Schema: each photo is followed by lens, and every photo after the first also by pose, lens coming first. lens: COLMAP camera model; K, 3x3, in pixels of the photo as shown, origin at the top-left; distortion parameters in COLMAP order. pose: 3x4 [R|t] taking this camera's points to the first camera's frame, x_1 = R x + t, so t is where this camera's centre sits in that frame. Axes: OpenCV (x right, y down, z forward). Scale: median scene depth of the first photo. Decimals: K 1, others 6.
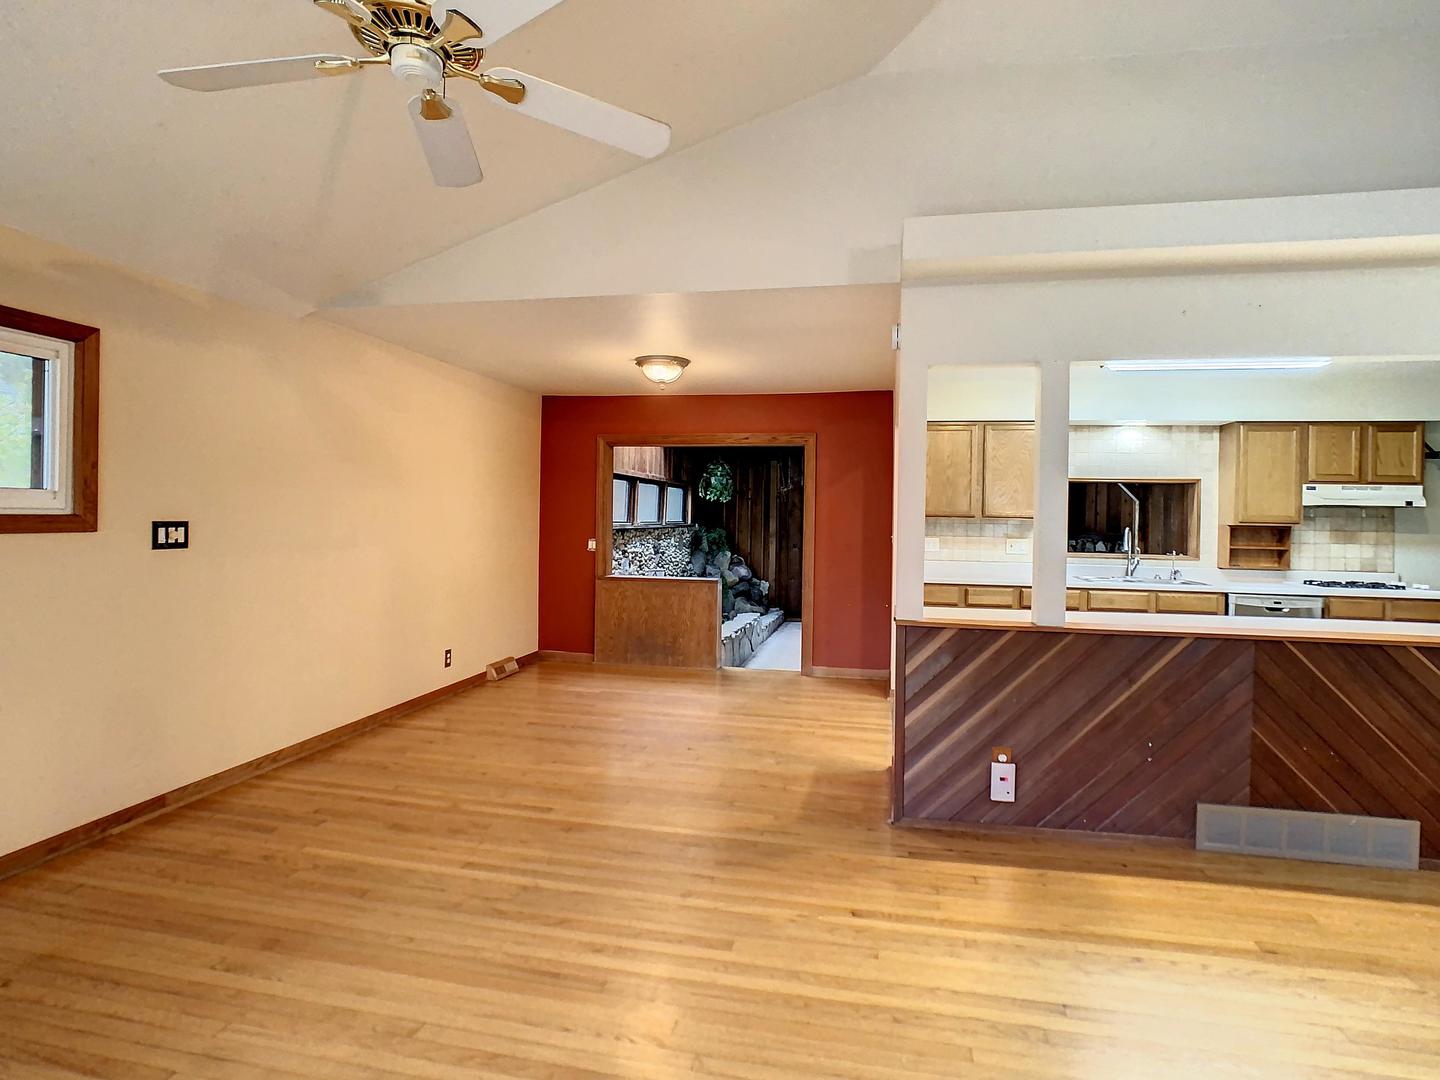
lens RADIAL K [[743.1, 0, 726.3], [0, 743.1, 514.8], [0, 0, 1]] dist [-0.050970, 0.021328]
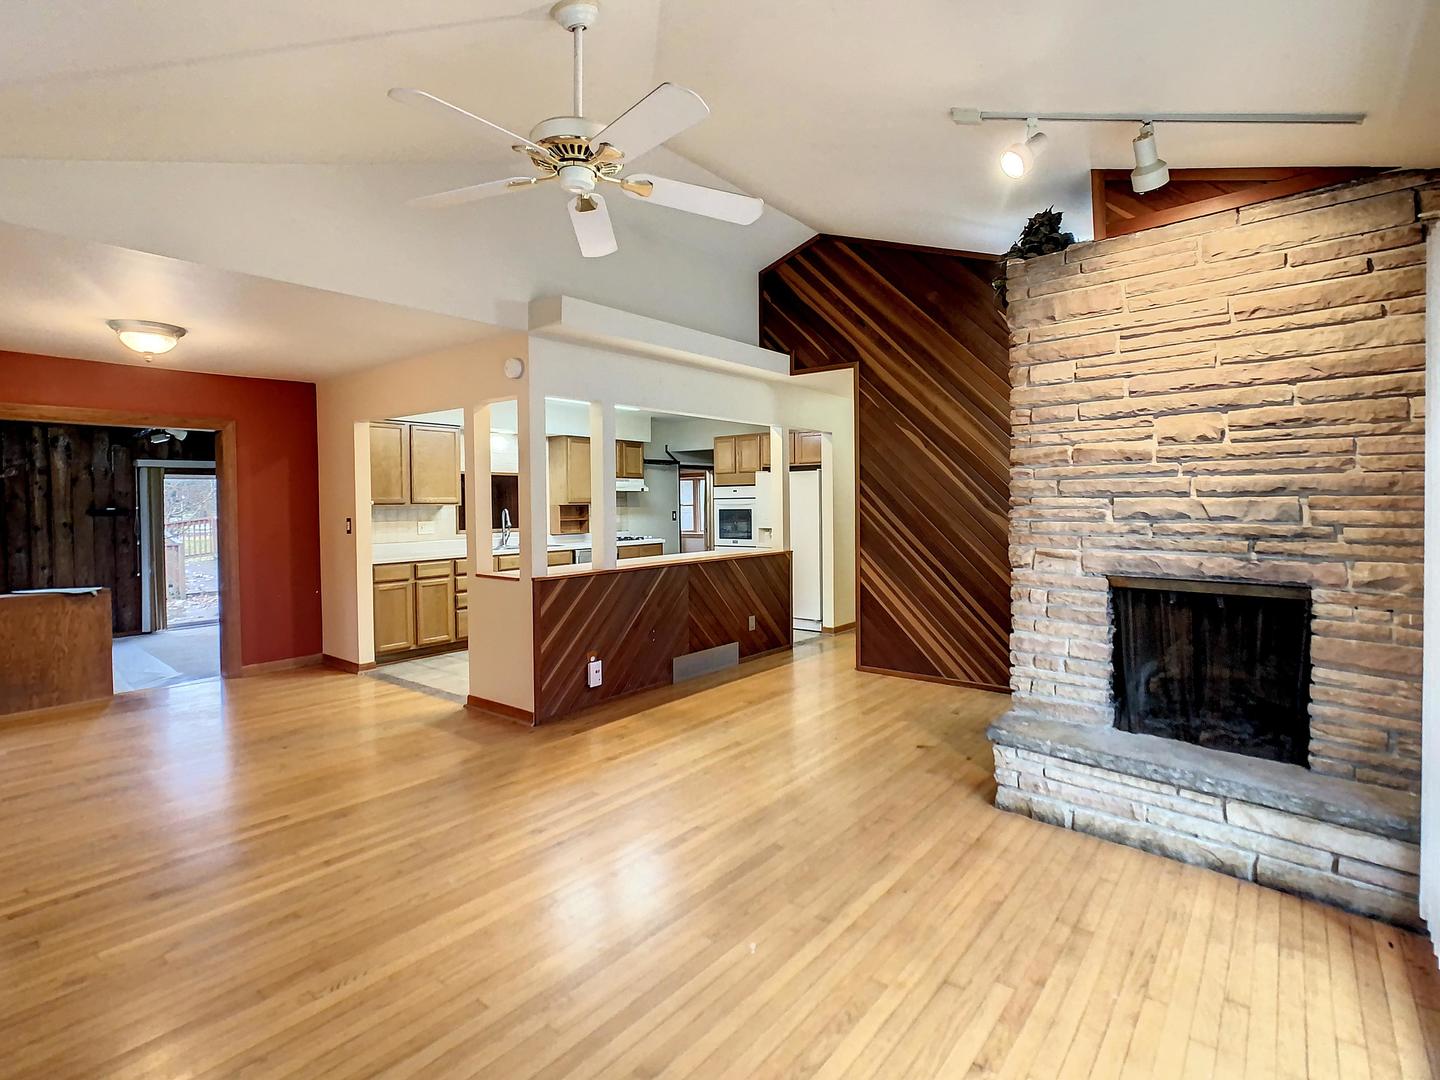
lens RADIAL K [[743.1, 0, 726.3], [0, 743.1, 514.8], [0, 0, 1]] dist [-0.050970, 0.021328]
pose [[0.441976, -0.036112, 0.896300, -0.537966], [0.020625, 0.999334, 0.030093, -0.004242], [-0.896790, 0.005186, 0.442426, 0.046388]]
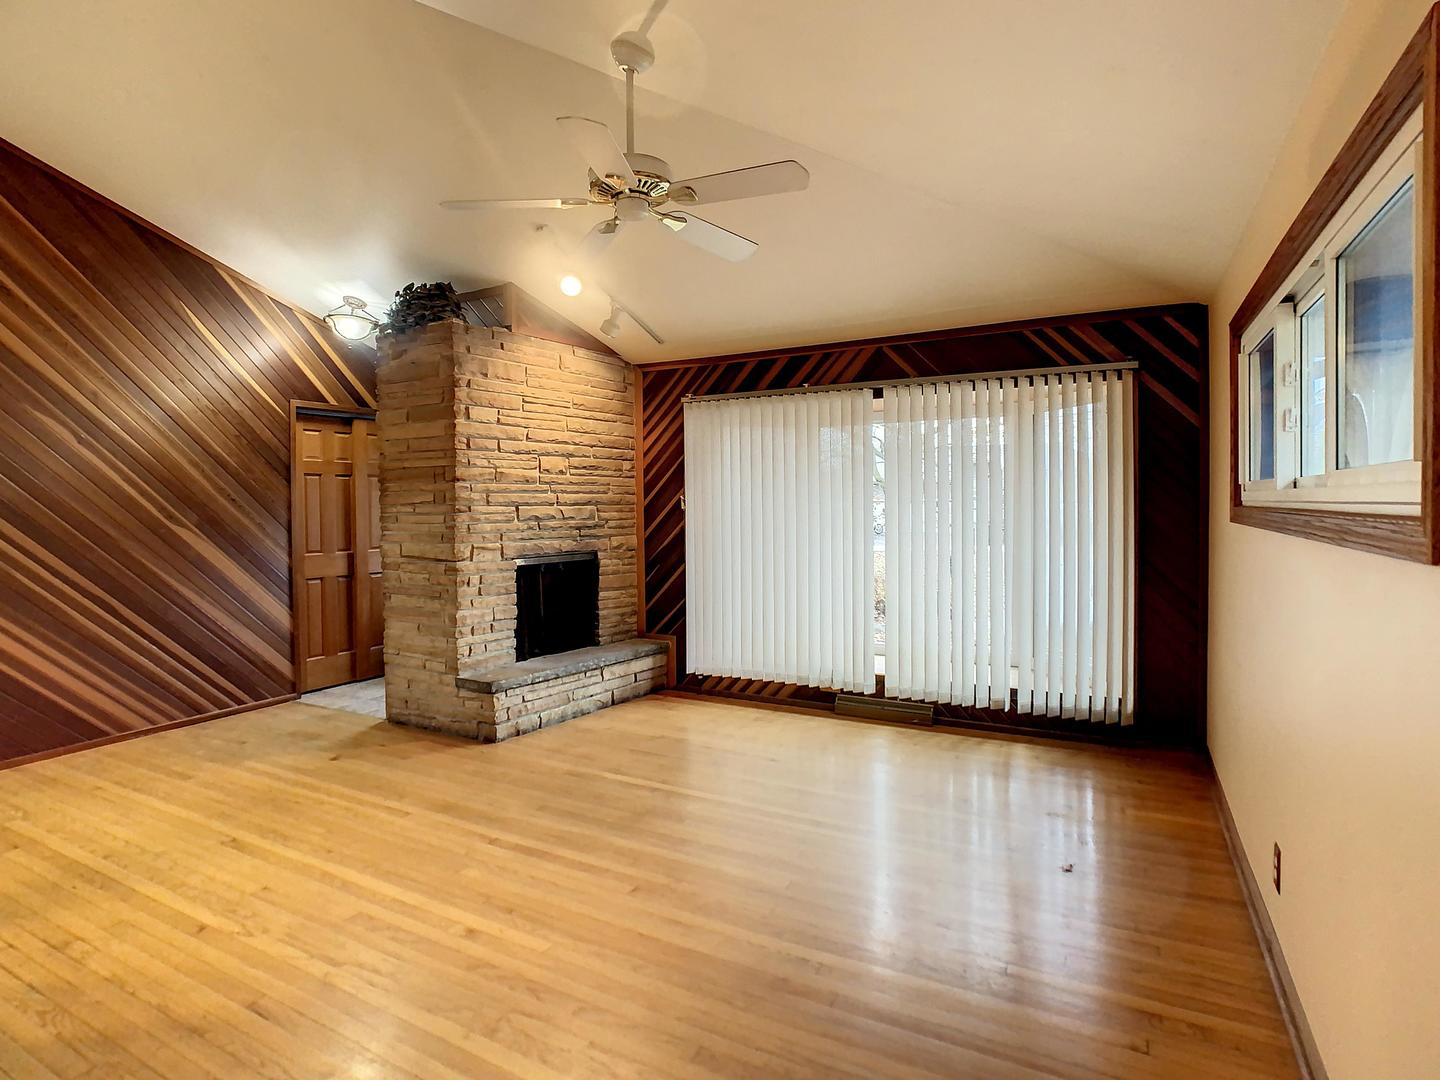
lens RADIAL K [[743.1, 0, 726.3], [0, 743.1, 514.8], [0, 0, 1]] dist [-0.050970, 0.021328]
pose [[-0.960092, -0.009838, 0.279512, -0.357665], [-0.003400, 0.999718, 0.023506, -0.005457], [-0.279665, 0.021617, -0.959854, 0.831423]]
